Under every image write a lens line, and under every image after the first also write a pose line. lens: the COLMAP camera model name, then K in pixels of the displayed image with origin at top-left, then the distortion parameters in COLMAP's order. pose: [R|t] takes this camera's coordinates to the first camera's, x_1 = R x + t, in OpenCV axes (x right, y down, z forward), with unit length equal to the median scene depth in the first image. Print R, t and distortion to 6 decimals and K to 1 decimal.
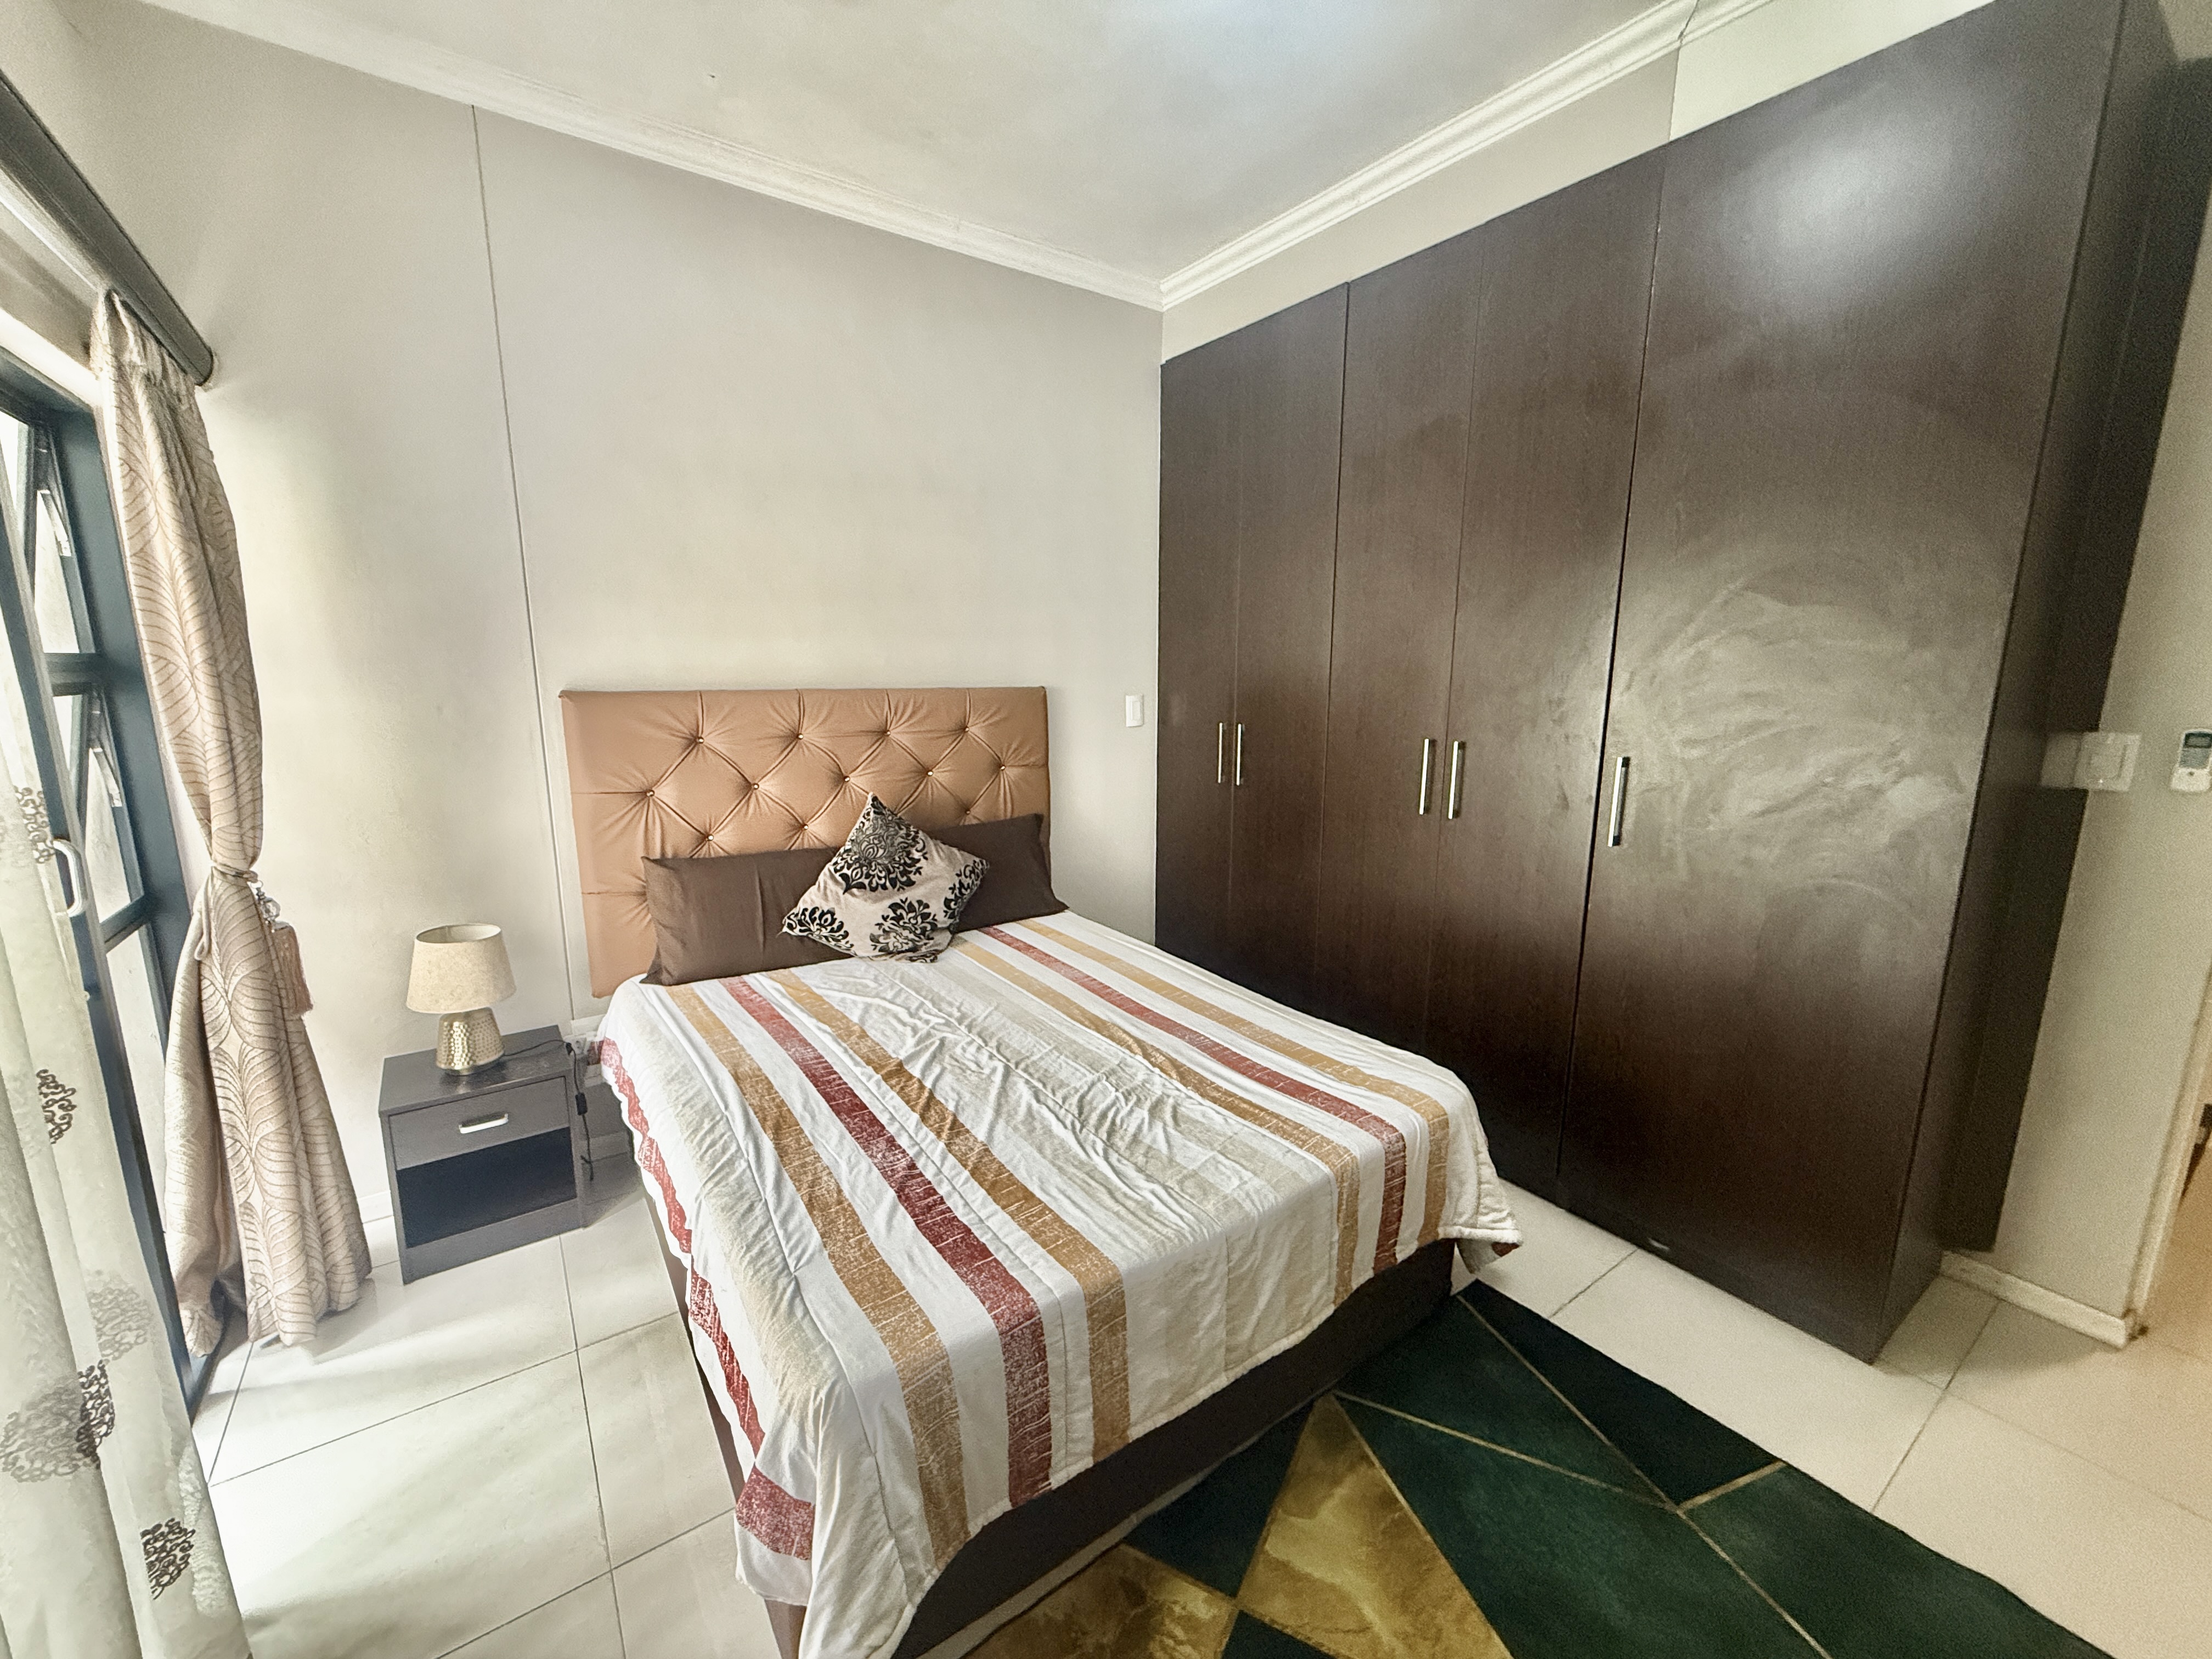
lens RADIAL K [[887.2, 0, 1108.6], [0, 887.2, 827.2], [0, 0, 1]] dist [-0.000079, 0.000451]
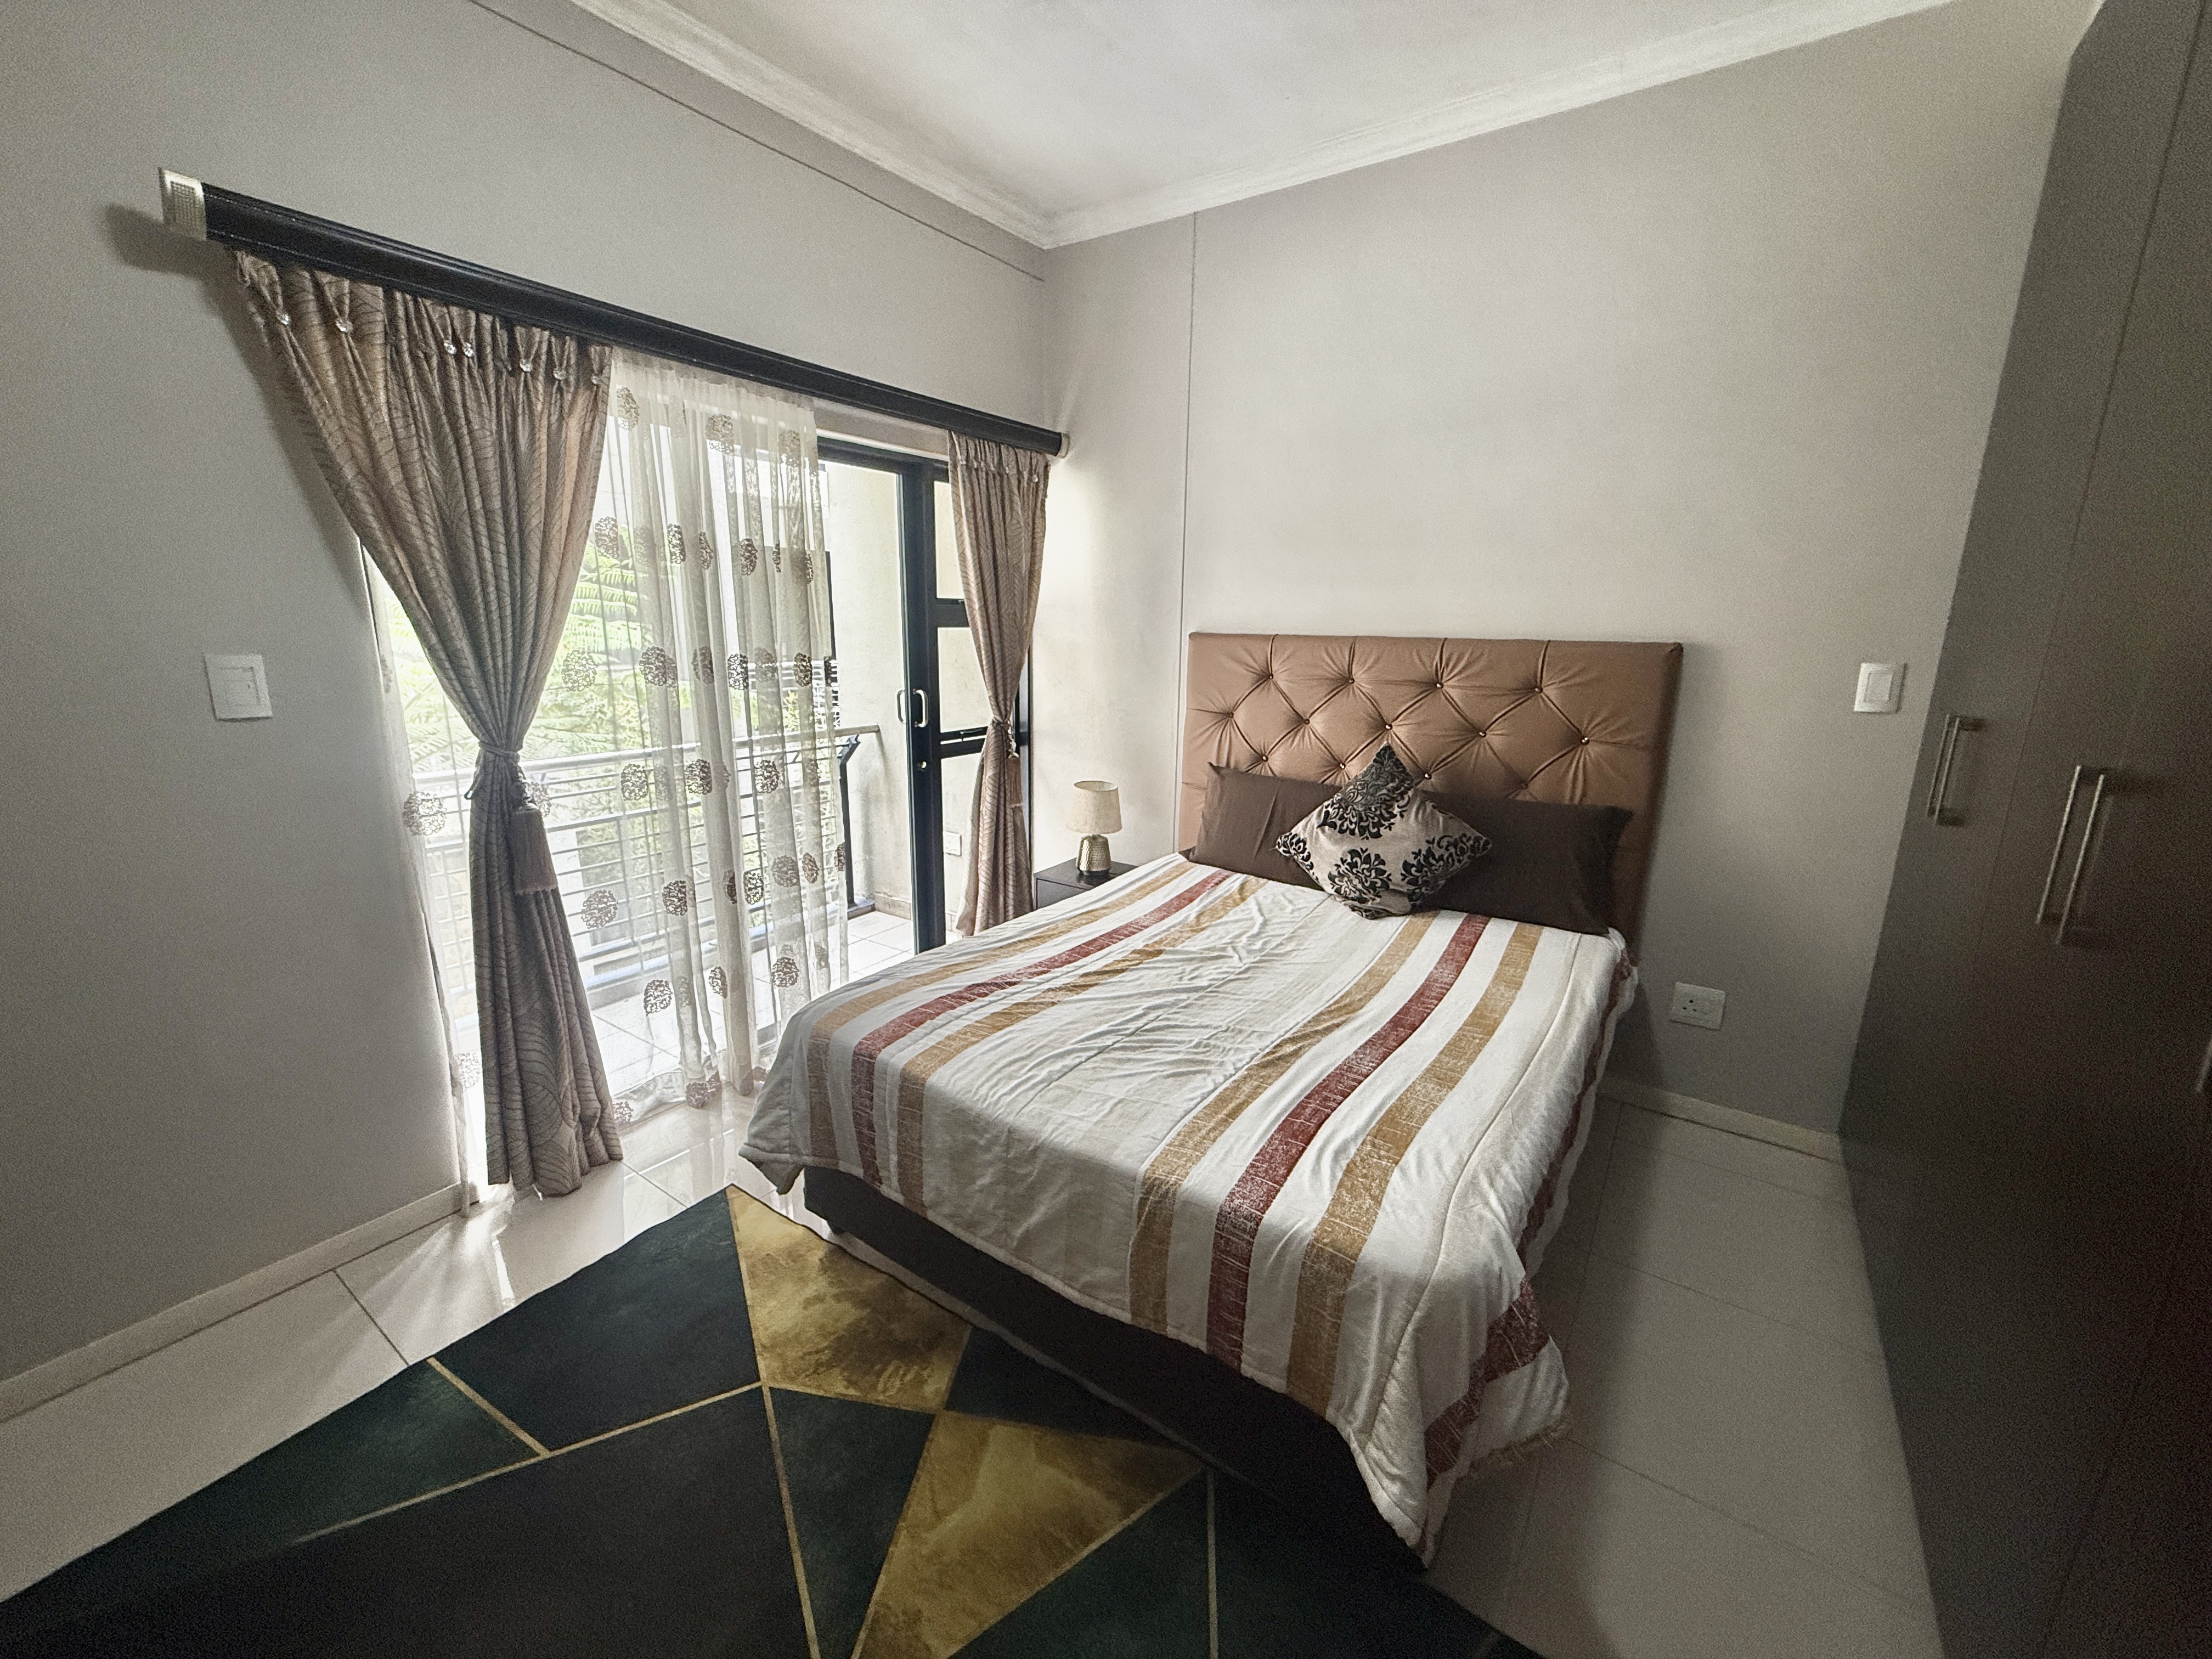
lens RADIAL K [[887.2, 0, 1099.9], [0, 887.2, 833.4], [0, 0, 1]] dist [-0.000079, 0.000451]
pose [[0.330812, 0.217428, -0.918307, 0.615795], [-0.180392, 0.969722, 0.164617, -0.049060], [0.926295, 0.111198, 0.360018, 0.381023]]
